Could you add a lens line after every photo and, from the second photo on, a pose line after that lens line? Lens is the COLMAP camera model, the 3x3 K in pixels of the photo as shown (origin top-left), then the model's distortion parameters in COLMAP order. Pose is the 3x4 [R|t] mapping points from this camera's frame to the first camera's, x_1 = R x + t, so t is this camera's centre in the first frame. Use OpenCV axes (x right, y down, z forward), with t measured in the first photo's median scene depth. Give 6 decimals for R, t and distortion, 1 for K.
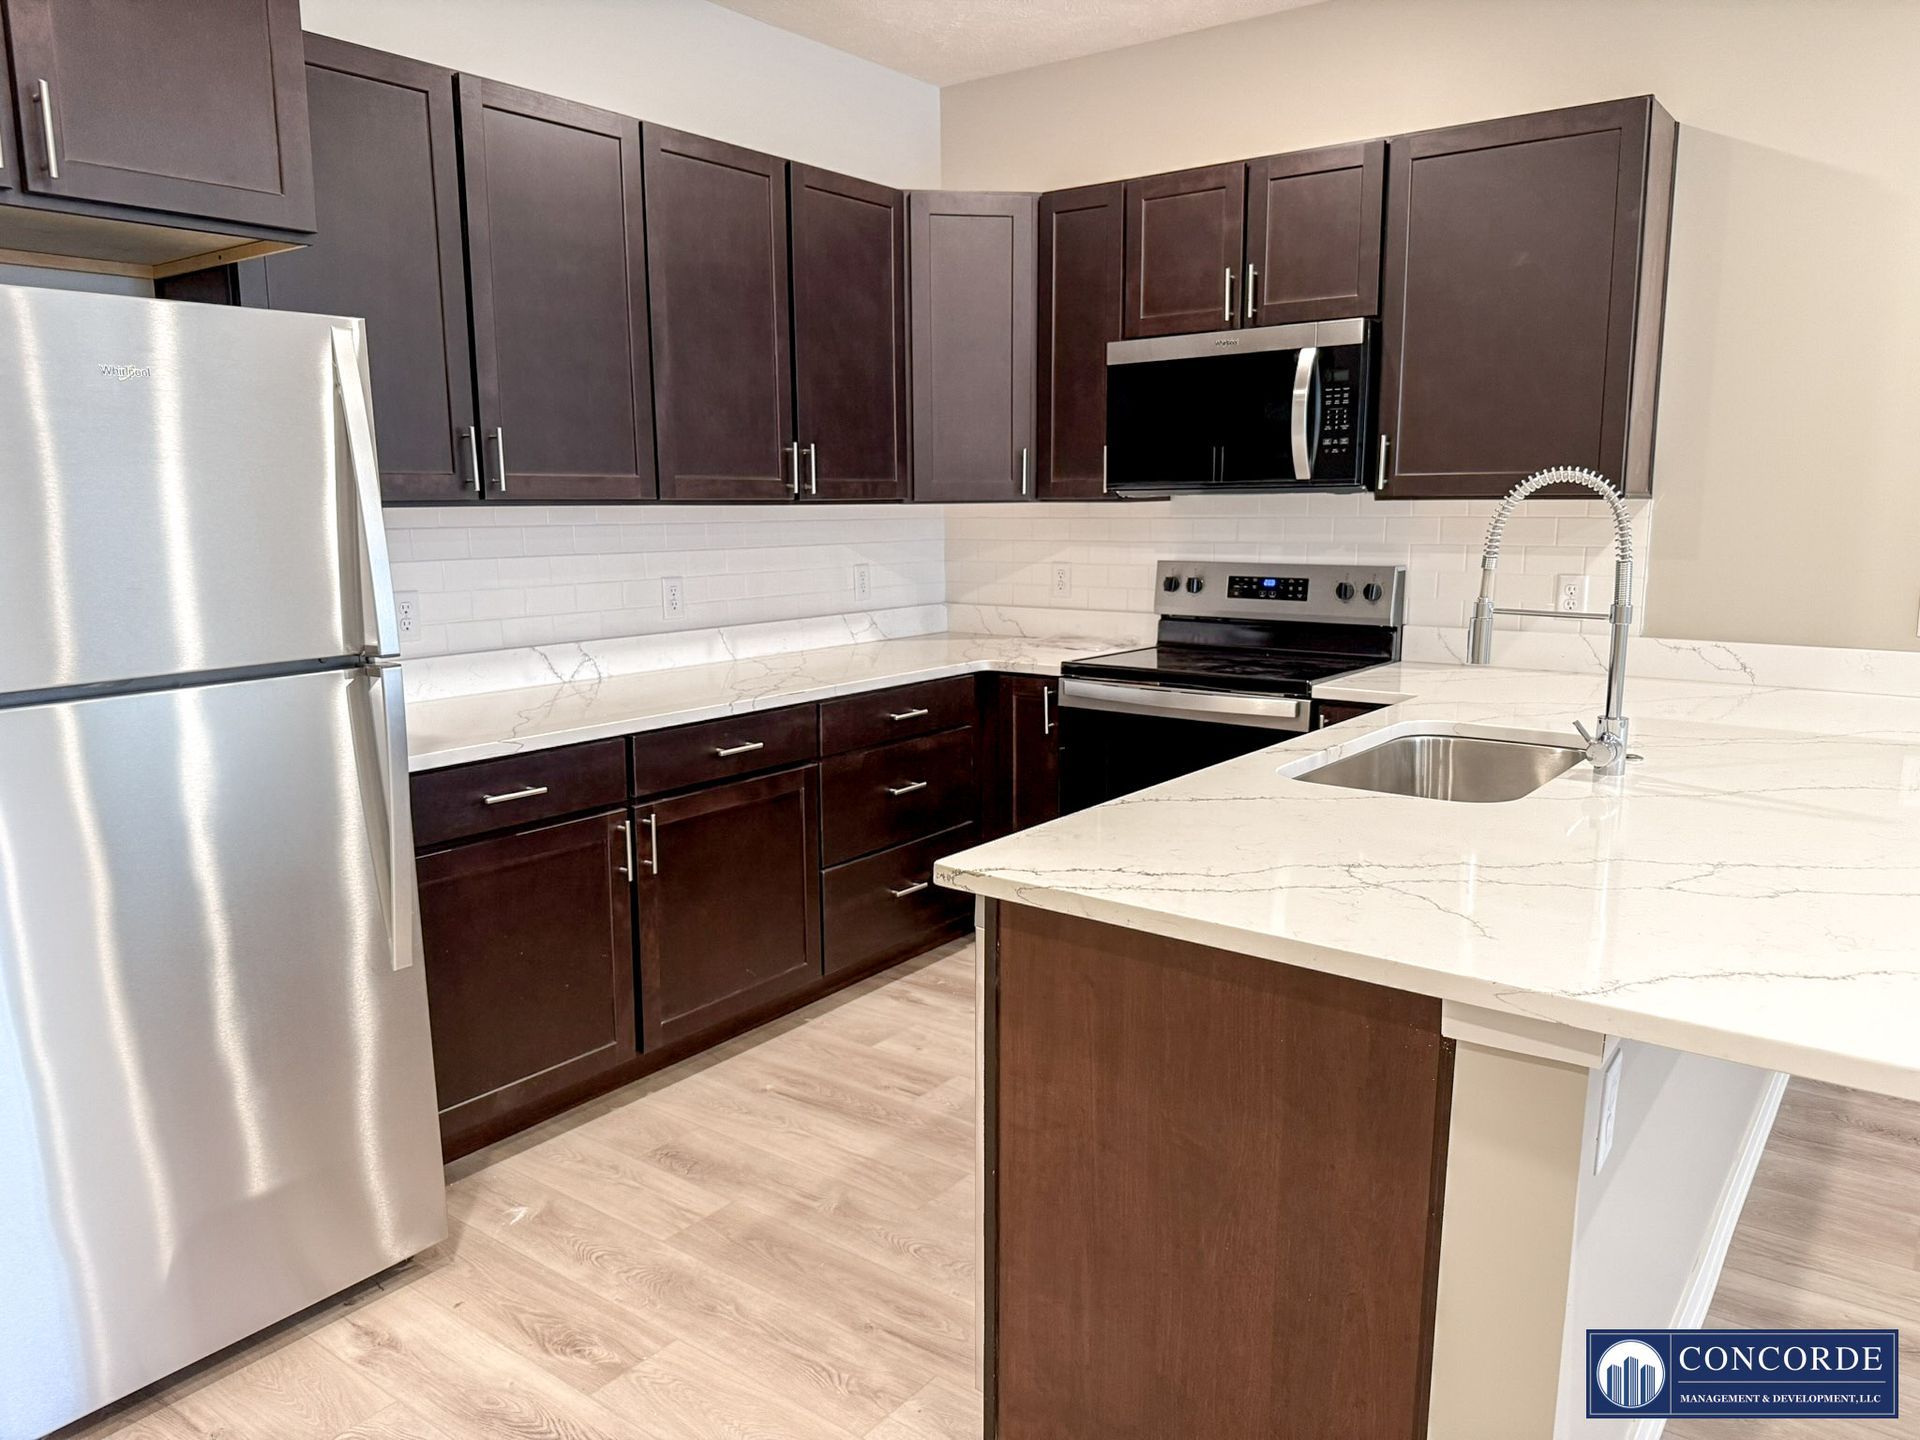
lens RADIAL K [[1409.1, 0, 951.1], [0, 1409.1, 732.0], [0, 0, 1]] dist [0.035198, -0.022030]
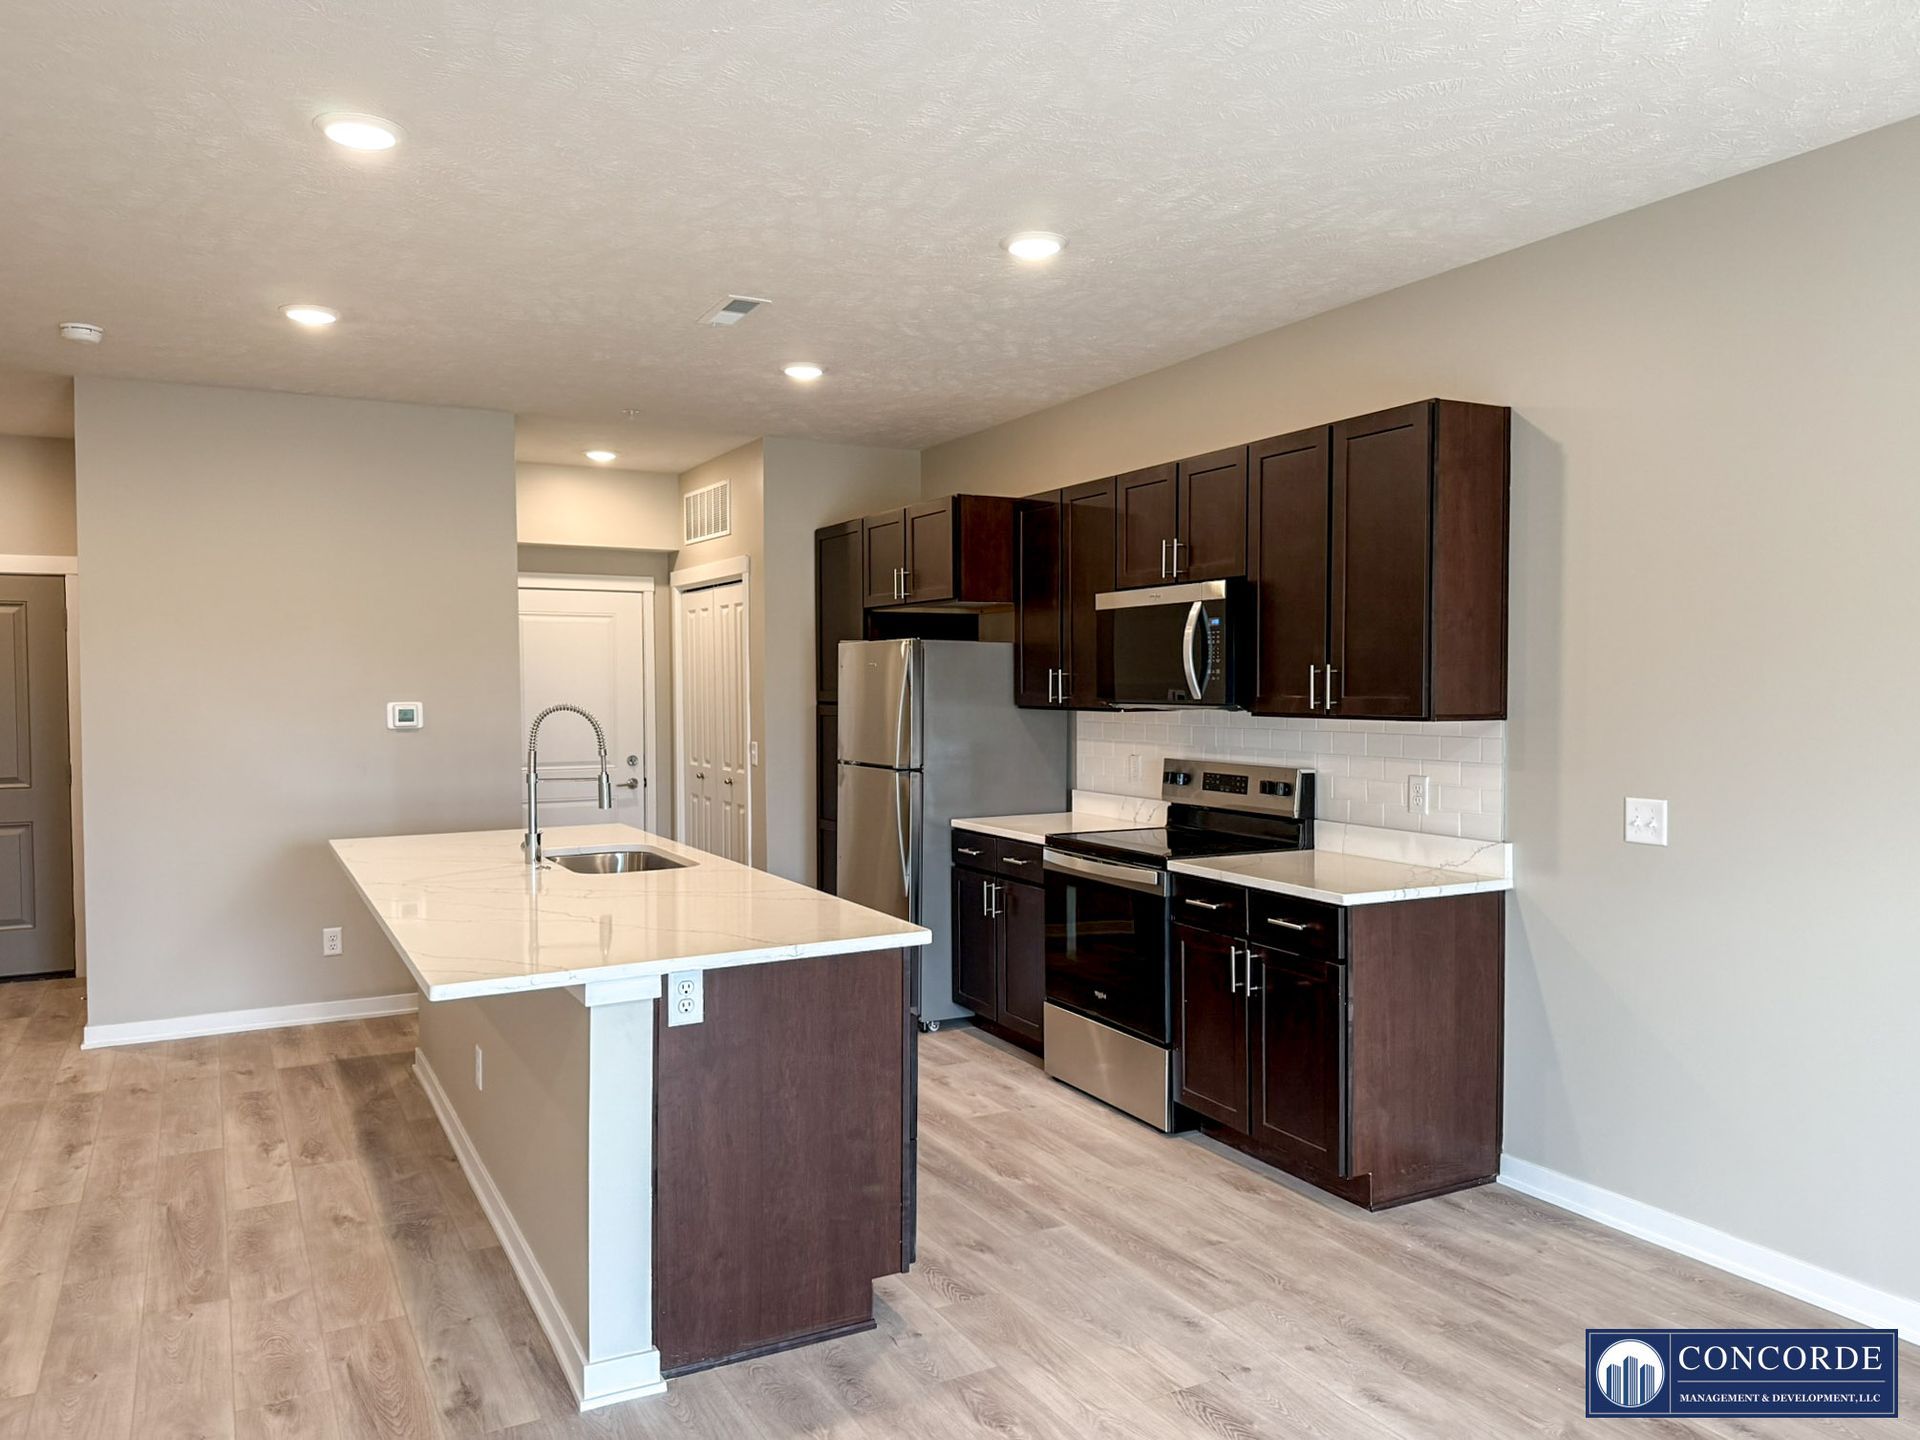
lens RADIAL K [[1409.1, 0, 968.0], [0, 1409.1, 719.6], [0, 0, 1]] dist [0.035198, -0.022030]
pose [[0.914066, 0.023114, -0.404907, 0.556509], [-0.086614, 0.986467, -0.139216, 0.037157], [0.396210, 0.162324, 0.903697, -0.236387]]
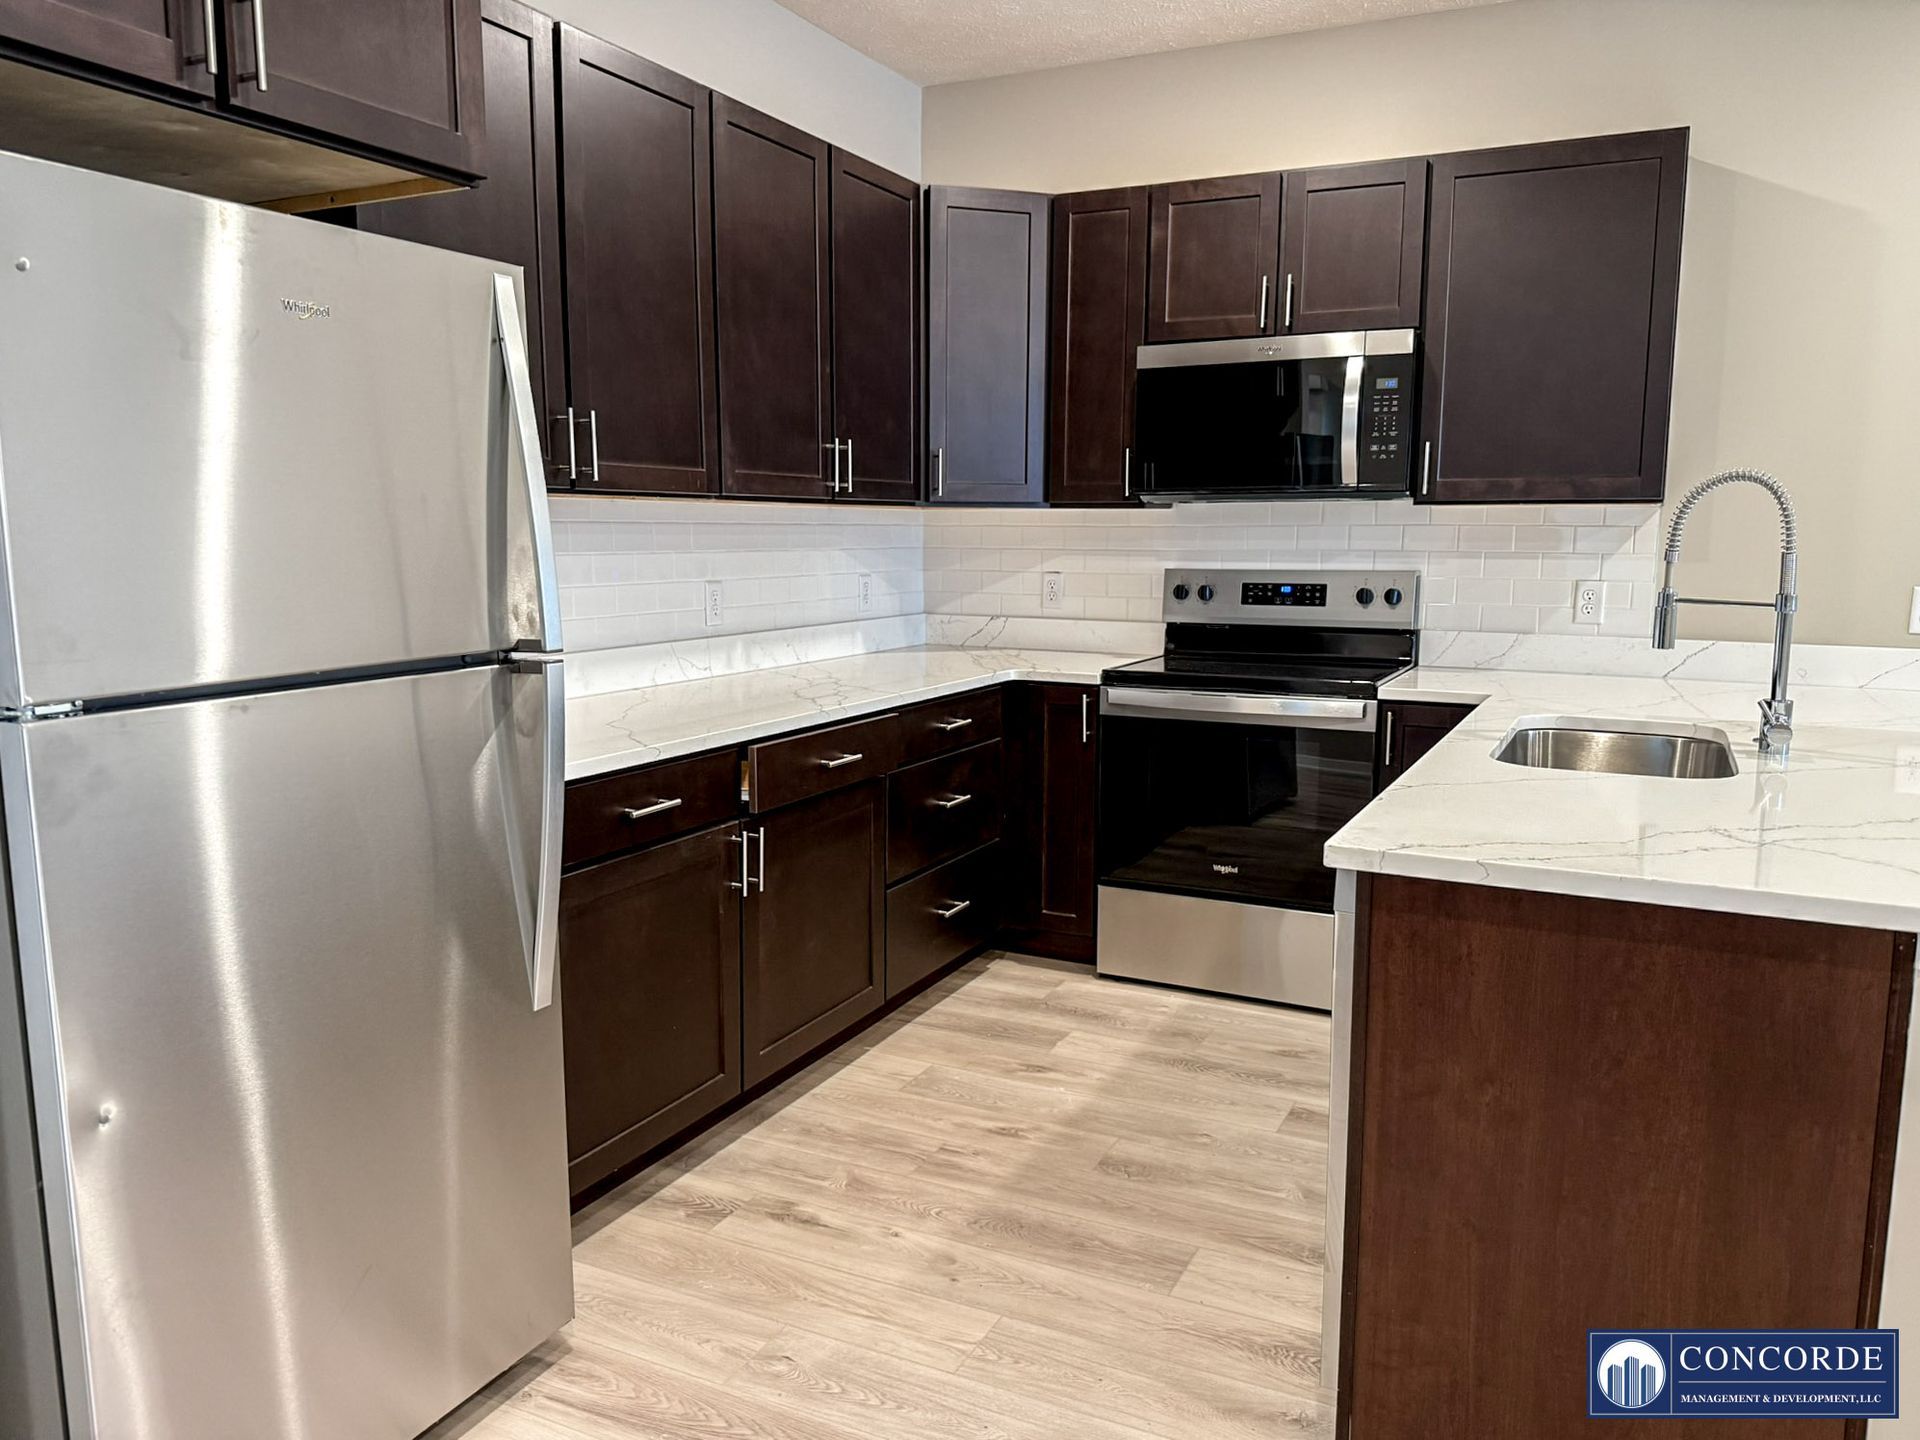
lens RADIAL K [[1409.1, 0, 953.4], [0, 1409.1, 733.1], [0, 0, 1]] dist [0.035198, -0.022030]
pose [[0.980691, -0.016594, 0.194856, -0.221708], [0.021385, 0.999518, -0.022507, 0.016090], [-0.194389, 0.026239, 0.980574, 0.059942]]
